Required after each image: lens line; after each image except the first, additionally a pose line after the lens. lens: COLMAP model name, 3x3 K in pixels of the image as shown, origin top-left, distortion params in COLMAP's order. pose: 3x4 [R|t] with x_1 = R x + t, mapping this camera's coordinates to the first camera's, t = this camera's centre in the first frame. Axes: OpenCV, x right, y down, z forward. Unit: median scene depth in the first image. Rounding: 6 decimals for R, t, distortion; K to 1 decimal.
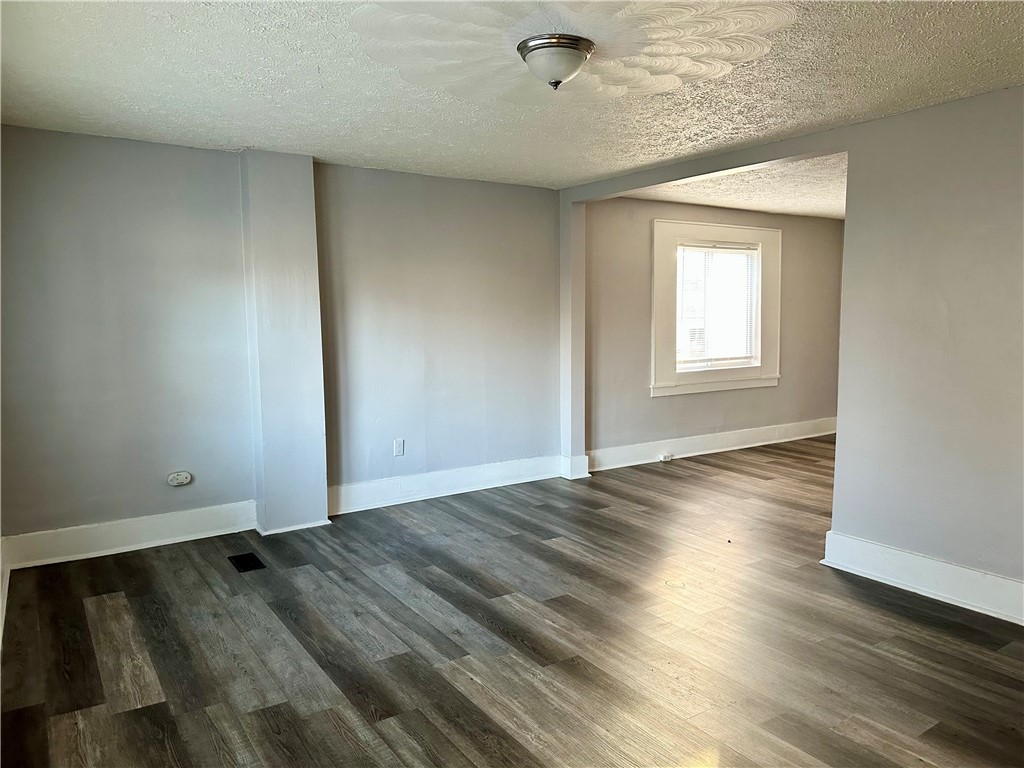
lens RADIAL K [[716.0, 0, 521.0], [0, 716.0, 388.8], [0, 0, 1]] dist [0.076445, -0.110558]
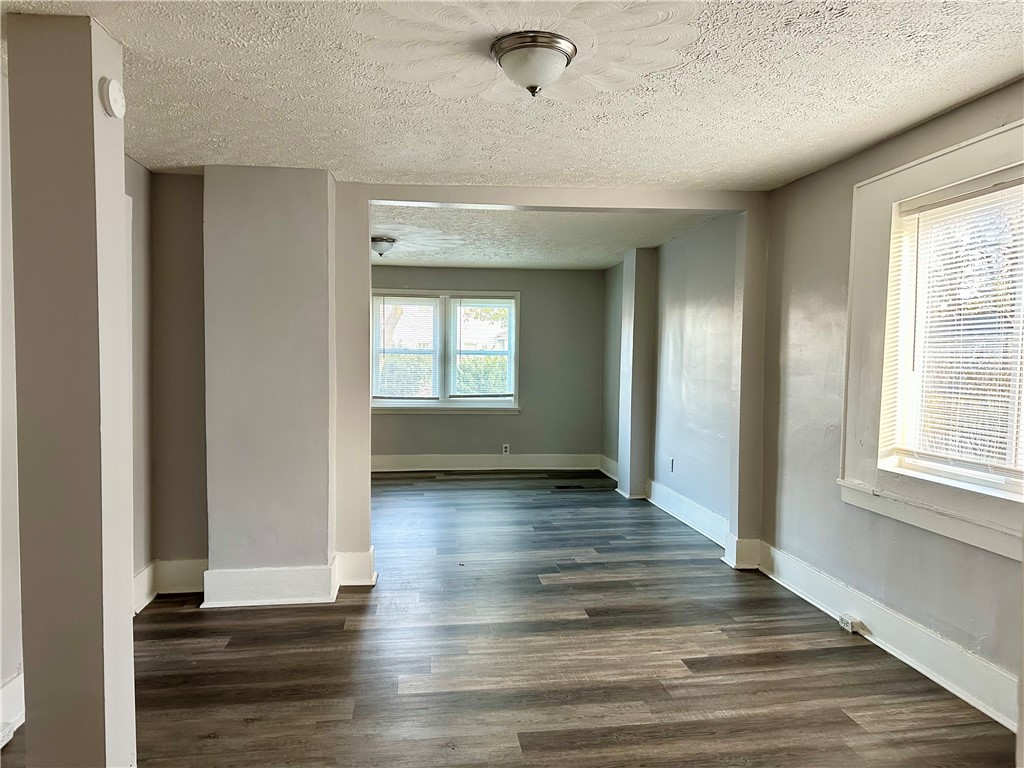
lens RADIAL K [[716.0, 0, 521.0], [0, 716.0, 388.8], [0, 0, 1]] dist [0.076445, -0.110558]
pose [[-0.433675, 0.041596, -0.900109, 1.507512], [-0.101171, 0.990370, 0.094512, -0.198142], [0.895372, 0.132052, -0.425290, 1.888330]]
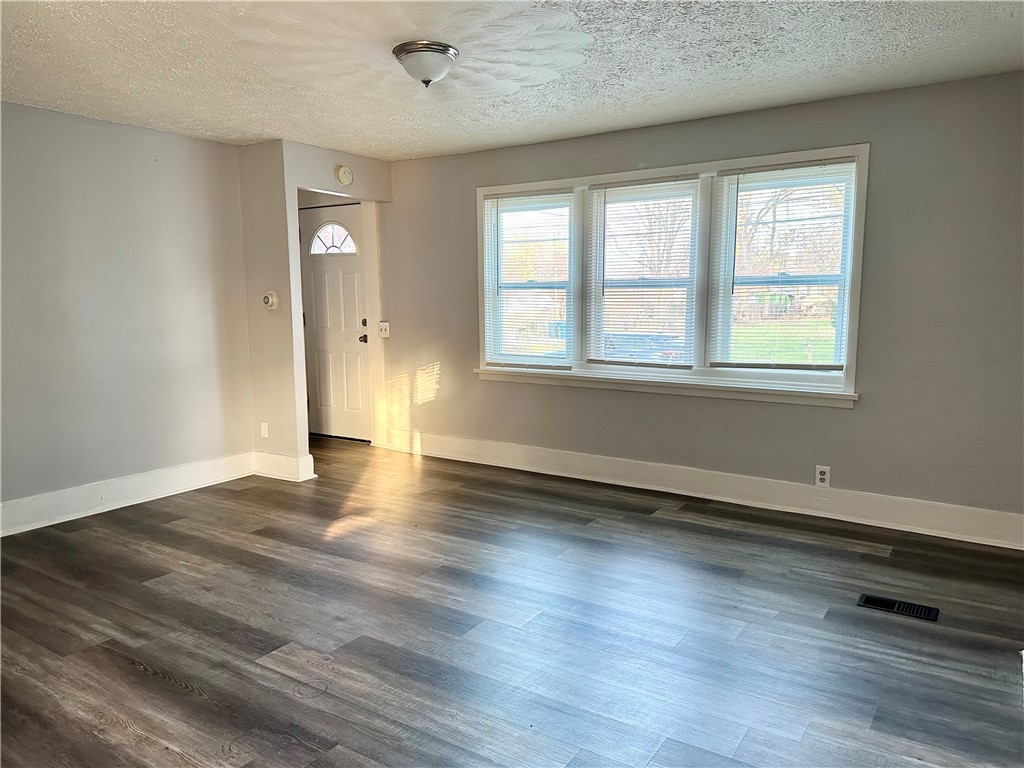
lens RADIAL K [[716.0, 0, 521.0], [0, 716.0, 388.8], [0, 0, 1]] dist [0.076445, -0.110558]
pose [[-0.925883, 0.054558, -0.373849, 0.287443], [-0.031103, 0.975152, 0.219342, -0.153656], [0.376527, 0.214713, -0.901180, 1.709560]]
